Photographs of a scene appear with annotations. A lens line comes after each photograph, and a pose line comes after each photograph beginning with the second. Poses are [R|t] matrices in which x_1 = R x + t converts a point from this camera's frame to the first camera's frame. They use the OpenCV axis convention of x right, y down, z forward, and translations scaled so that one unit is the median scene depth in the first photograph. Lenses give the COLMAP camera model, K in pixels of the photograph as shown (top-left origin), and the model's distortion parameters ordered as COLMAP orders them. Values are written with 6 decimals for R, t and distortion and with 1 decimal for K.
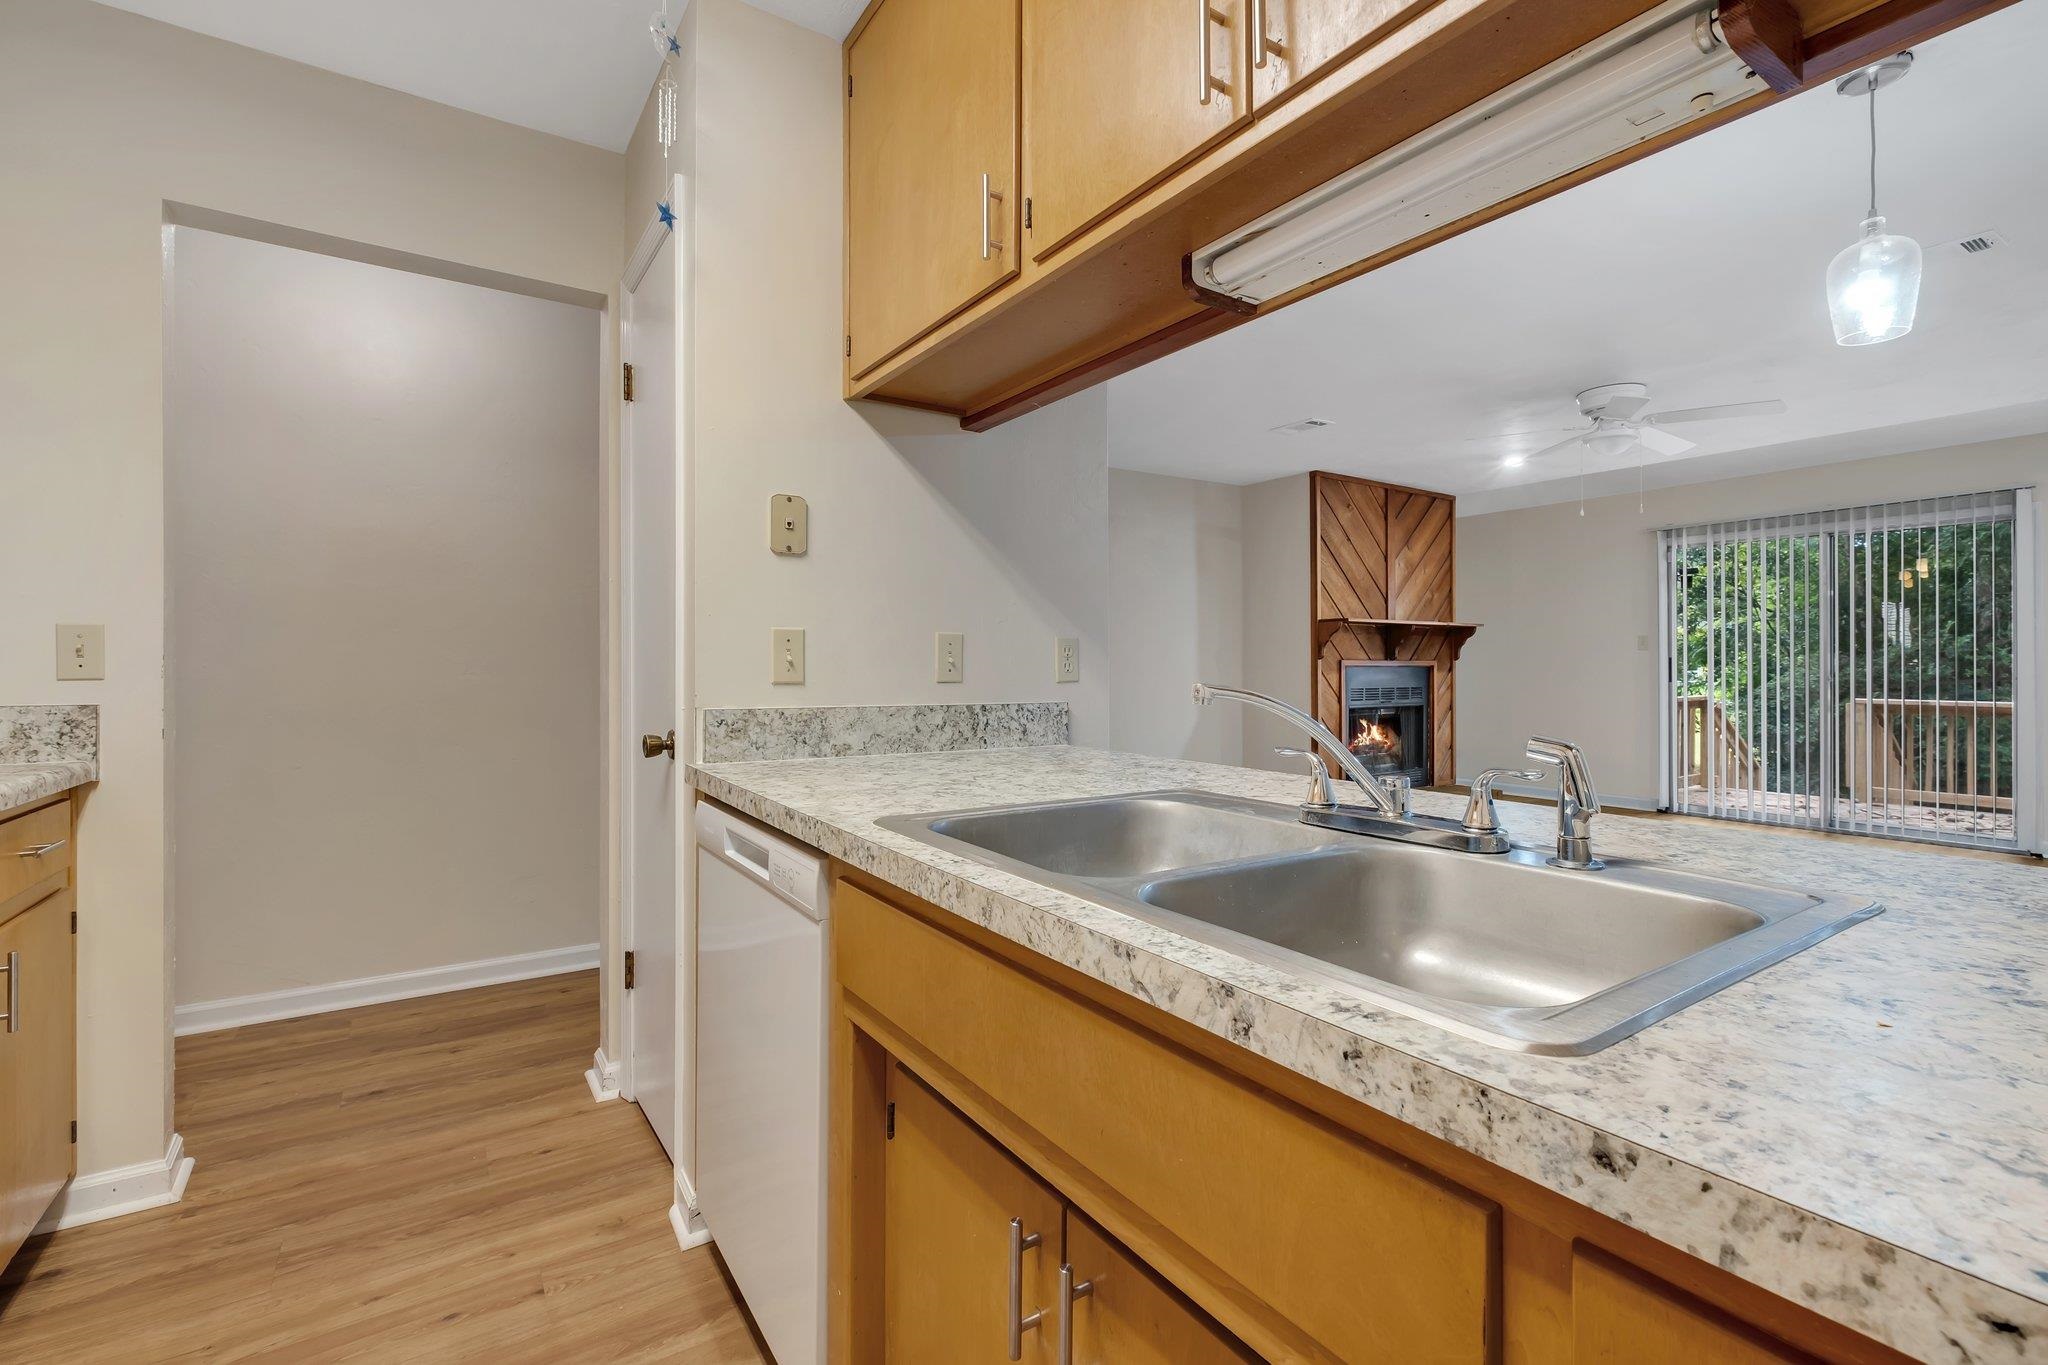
lens RADIAL K [[895.6, 0, 1006.7], [0, 895.6, 677.7], [0, 0, 1]] dist [-0.001563, 0.001321]
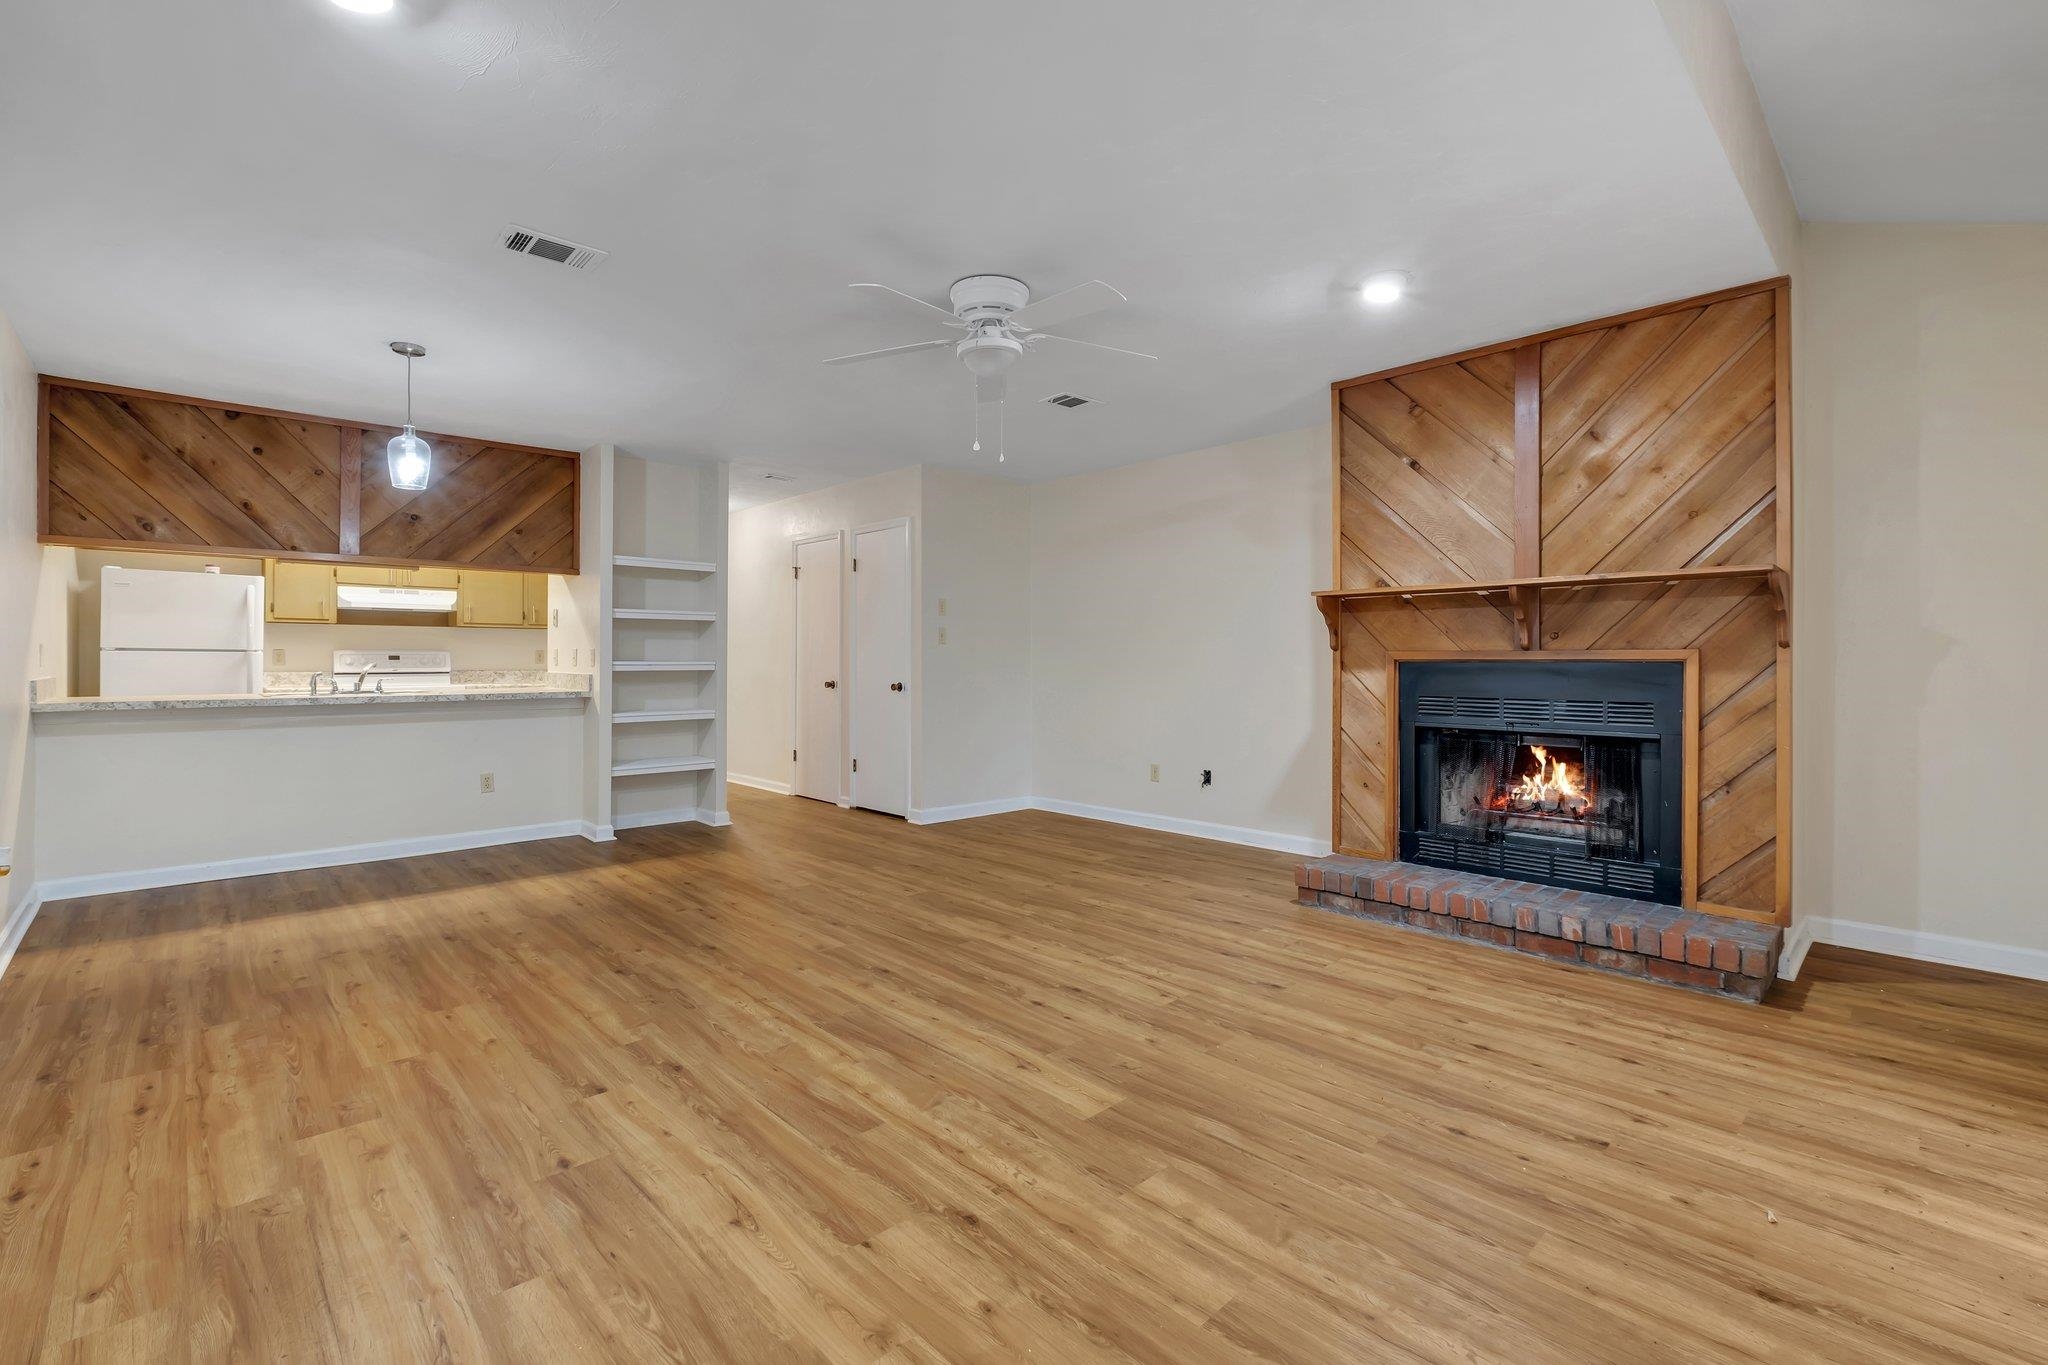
lens RADIAL K [[895.6, 0, 992.4], [0, 895.6, 660.6], [0, 0, 1]] dist [-0.001563, 0.001321]
pose [[0.157835, -0.007250, -0.987439, 0.906938], [-0.016320, 0.999817, -0.009949, -0.001856], [0.987331, 0.017685, 0.157688, 0.572915]]
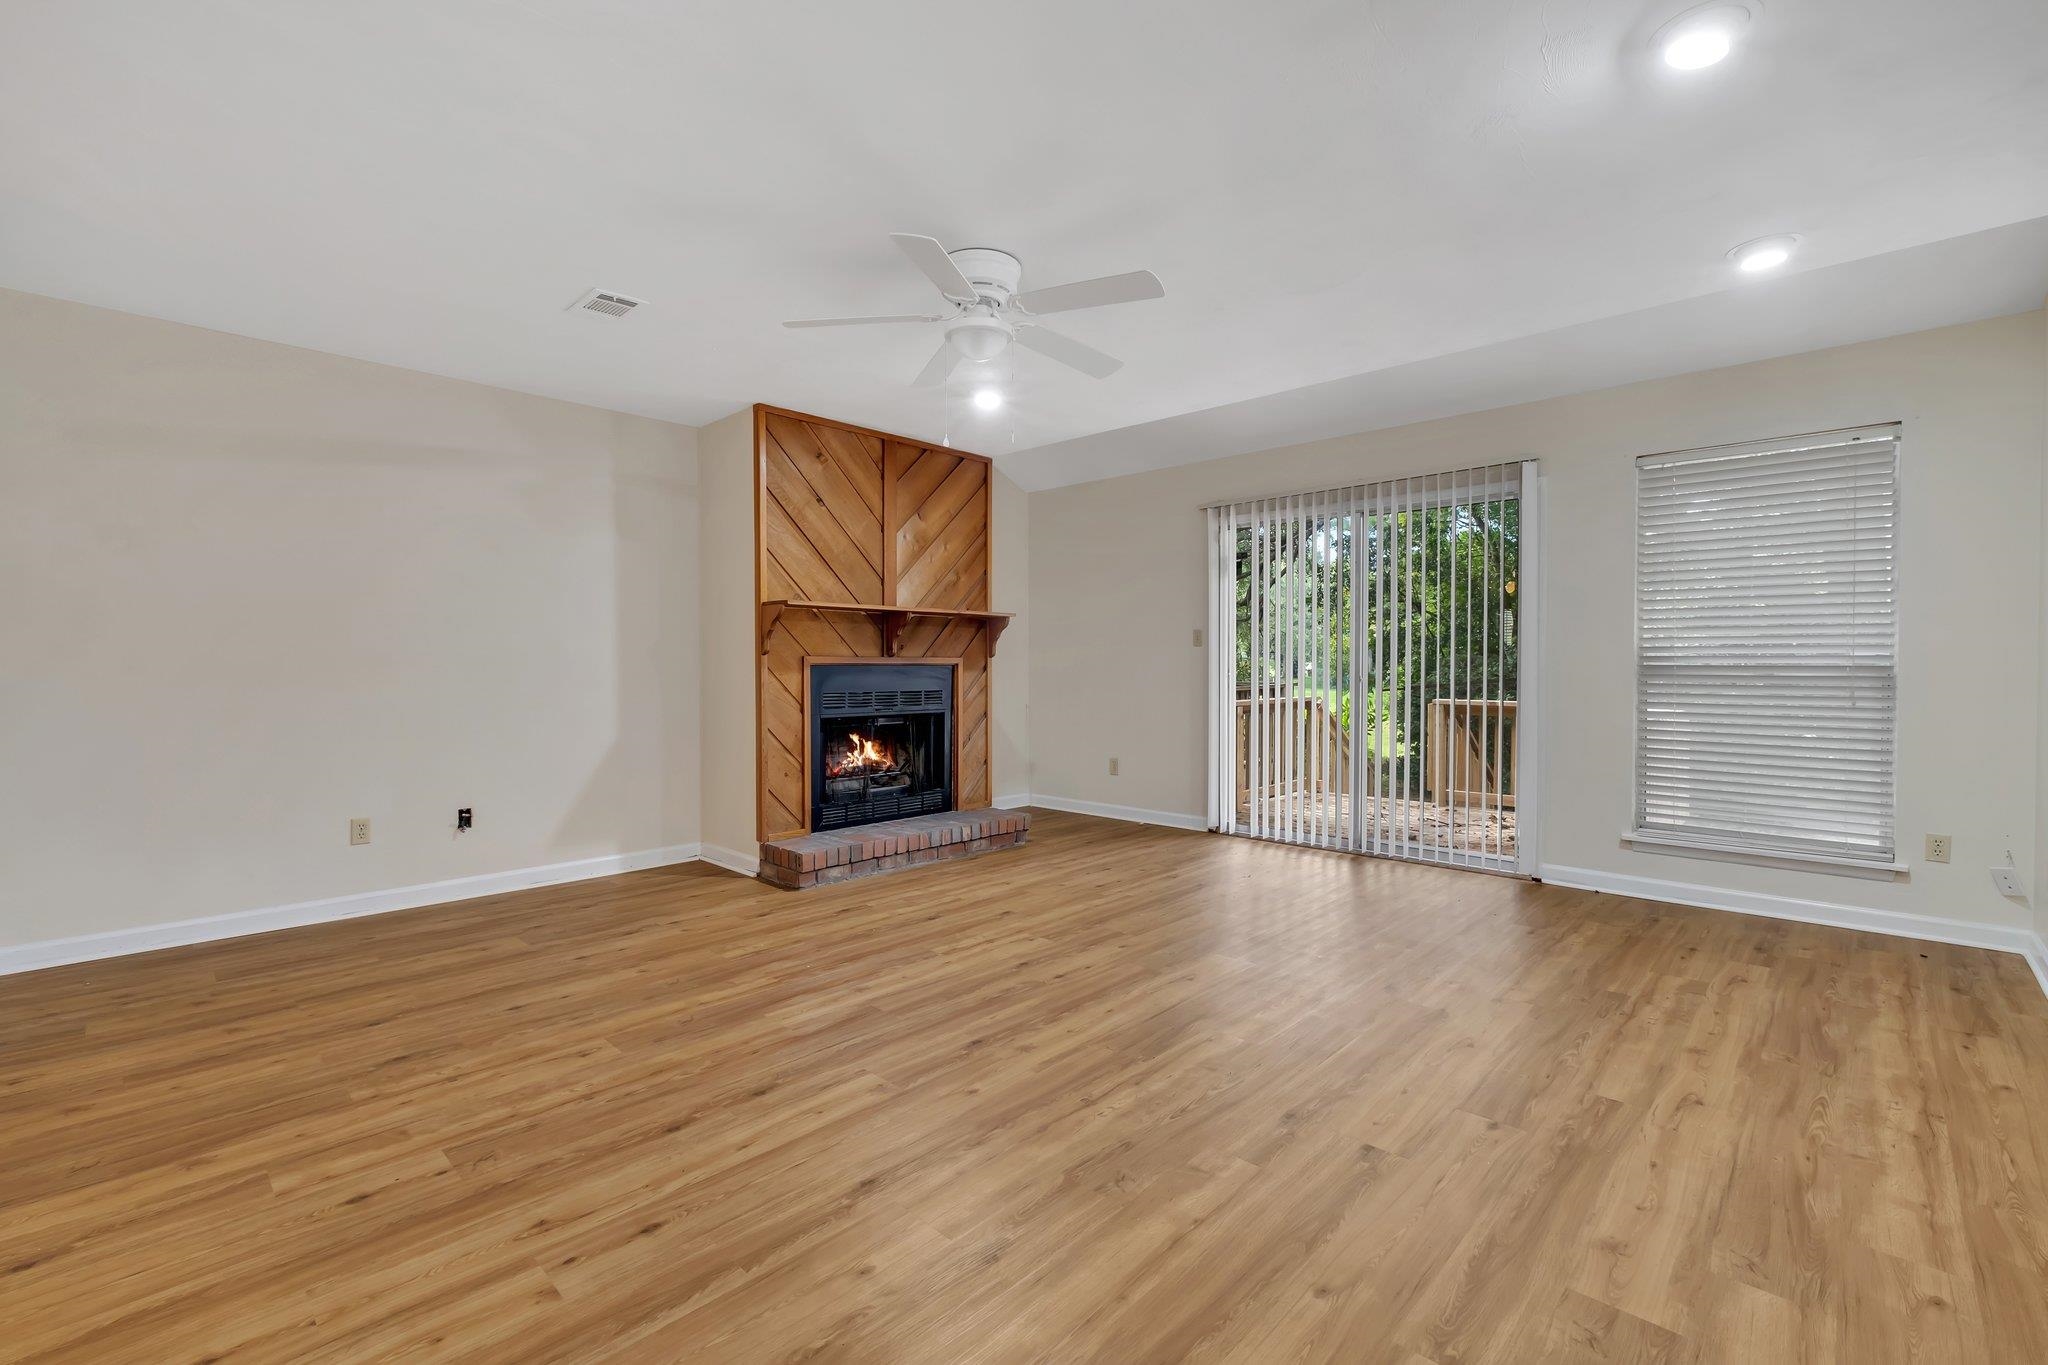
lens RADIAL K [[895.6, 0, 1013.6], [0, 895.6, 670.2], [0, 0, 1]] dist [-0.001563, 0.001321]
pose [[0.973198, -0.004981, 0.229916, 0.350985], [0.007693, 0.999911, -0.010900, 0.001344], [-0.229841, 0.012377, 0.973149, 0.207057]]
